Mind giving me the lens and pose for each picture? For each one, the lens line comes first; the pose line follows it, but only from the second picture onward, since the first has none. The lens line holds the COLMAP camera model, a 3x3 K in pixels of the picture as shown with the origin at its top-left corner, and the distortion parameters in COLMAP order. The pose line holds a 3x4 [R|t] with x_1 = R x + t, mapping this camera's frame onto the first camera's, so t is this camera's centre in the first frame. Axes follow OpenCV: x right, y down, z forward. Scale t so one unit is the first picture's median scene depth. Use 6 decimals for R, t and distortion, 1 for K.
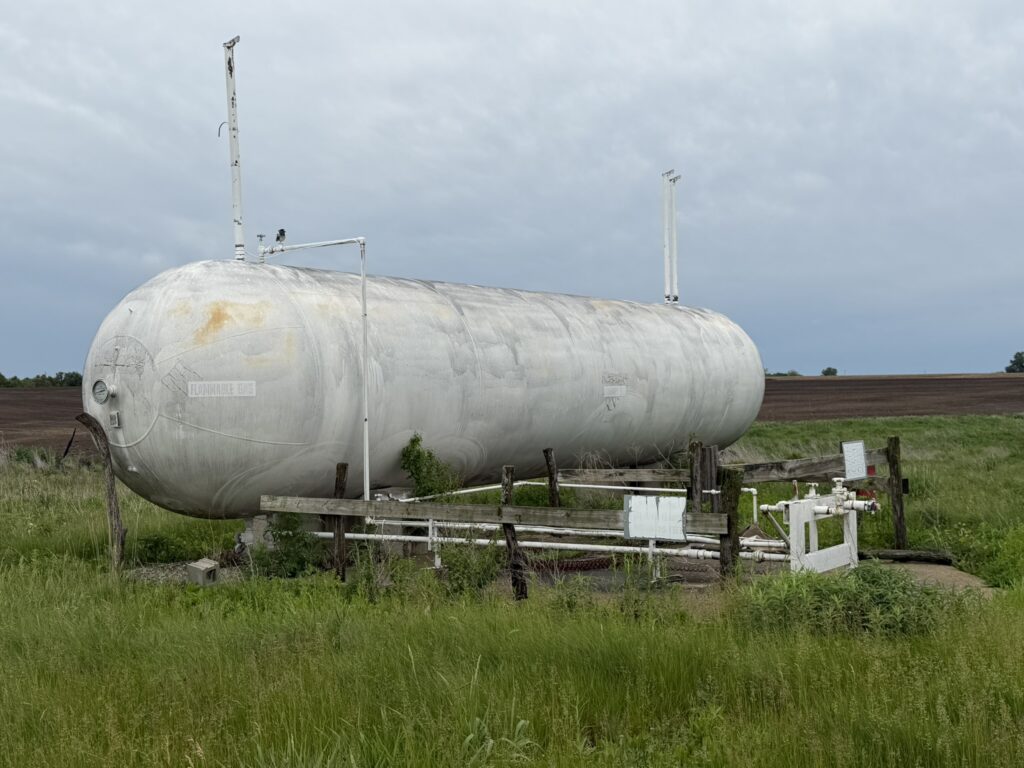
lens RADIAL K [[1249.8, 0, 512.1], [0, 1249.8, 385.8], [0, 0, 1]] dist [0.100303, 0.000000]
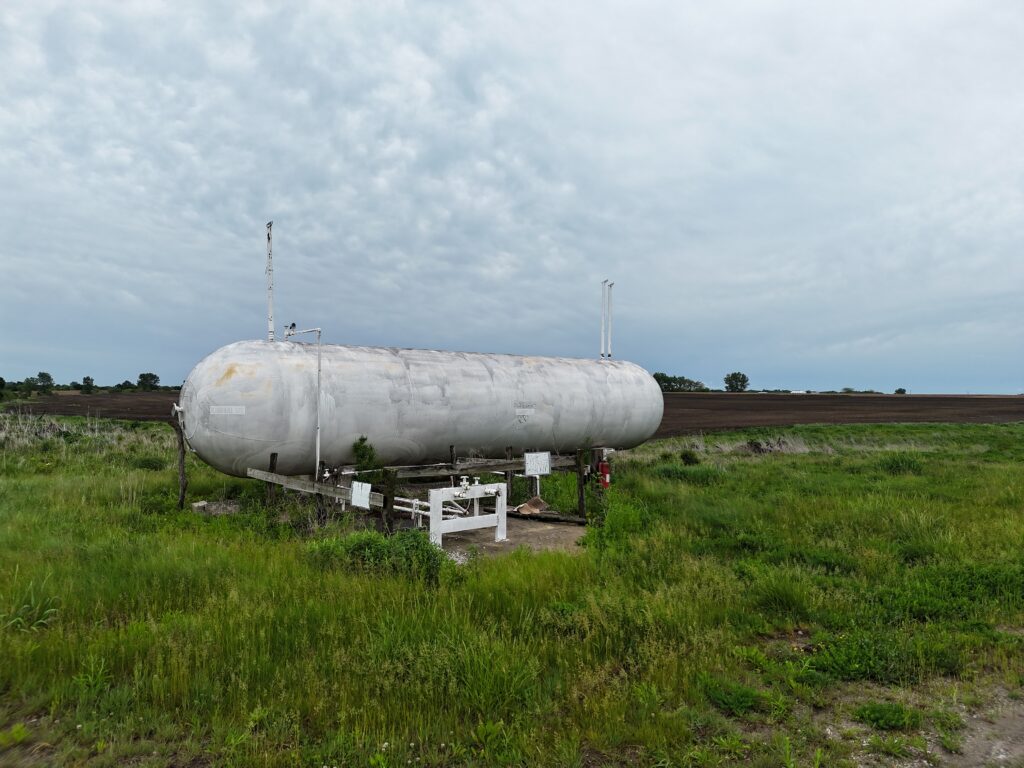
lens RADIAL K [[716.5, 0, 511.8], [0, 716.5, 381.4], [0, 0, 1]] dist [0.060605, -0.003838]
pose [[0.968327, 0.016360, -0.249148, 0.347303], [-0.020474, 0.999693, -0.013930, -0.026553], [0.248844, 0.018590, 0.968365, 0.044594]]
